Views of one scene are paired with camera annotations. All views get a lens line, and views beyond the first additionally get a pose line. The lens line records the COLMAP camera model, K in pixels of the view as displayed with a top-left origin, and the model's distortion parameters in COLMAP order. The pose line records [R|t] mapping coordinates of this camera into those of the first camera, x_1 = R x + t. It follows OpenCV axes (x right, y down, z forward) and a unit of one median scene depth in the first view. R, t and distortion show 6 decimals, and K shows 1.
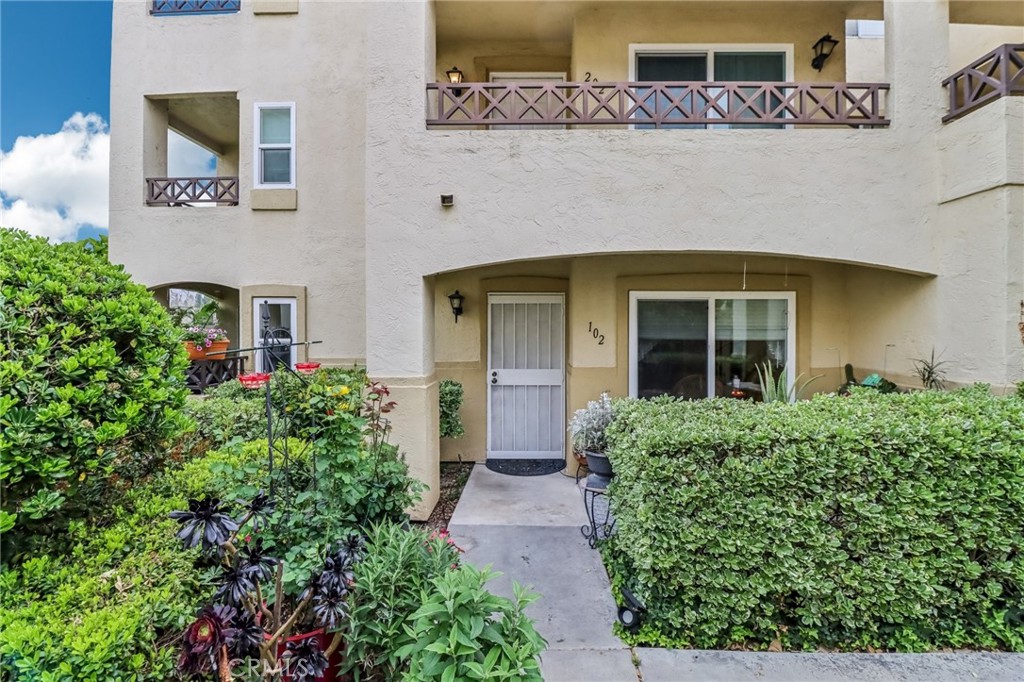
lens RADIAL K [[490.8, 0, 514.1], [0, 490.8, 320.4], [0, 0, 1]] dist [-0.013176, 0.000158]
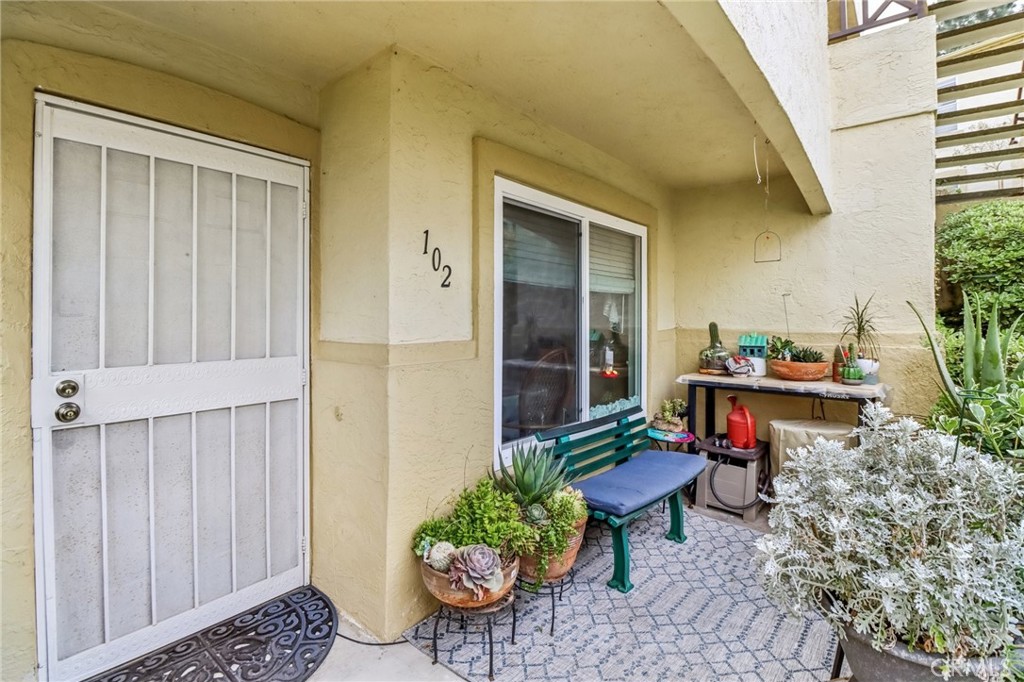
lens RADIAL K [[490.8, 0, 514.1], [0, 490.8, 320.4], [0, 0, 1]] dist [-0.013176, 0.000158]
pose [[0.600997, -0.004441, 0.799239, -0.122296], [-0.011473, 0.999834, 0.014183, 0.070237], [-0.799169, -0.017694, 0.600846, 0.700670]]
